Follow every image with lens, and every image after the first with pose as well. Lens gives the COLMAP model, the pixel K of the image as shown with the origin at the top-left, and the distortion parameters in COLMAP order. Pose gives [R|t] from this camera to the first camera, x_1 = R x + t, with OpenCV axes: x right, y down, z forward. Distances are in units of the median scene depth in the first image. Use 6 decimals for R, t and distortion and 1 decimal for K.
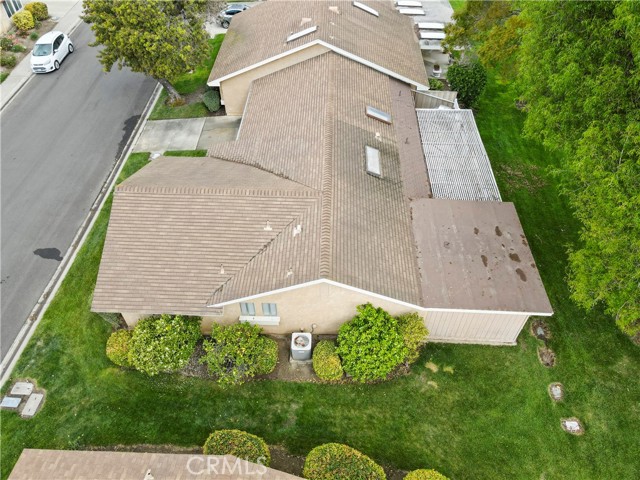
lens RADIAL K [[458.4, 0, 341.7], [0, 458.4, 257.0], [0, 0, 1]] dist [0.025167, -0.010638]
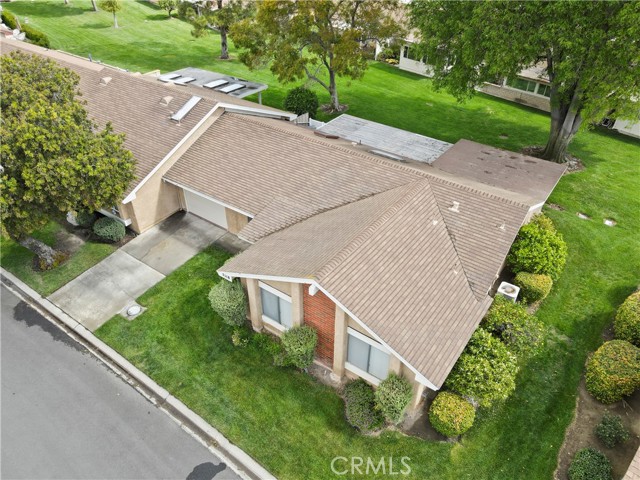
lens RADIAL K [[458.4, 0, 337.1], [0, 458.4, 235.6], [0, 0, 1]] dist [0.025167, -0.010638]
pose [[0.562750, -0.503508, 0.655586, -0.846496], [0.620621, 0.781220, 0.067262, -0.212635], [-0.546024, 0.369019, 0.752119, 0.311849]]
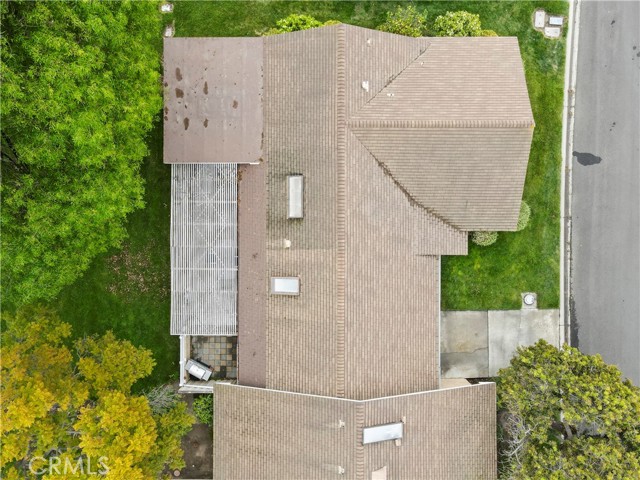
lens RADIAL K [[458.4, 0, 314.8], [0, 458.4, 237.1], [0, 0, 1]] dist [0.025167, -0.010638]
pose [[-0.999916, -0.001088, -0.012892, 0.039957], [-0.007738, -0.748282, 0.663336, -0.958036], [-0.010369, 0.663380, 0.748211, 0.324670]]
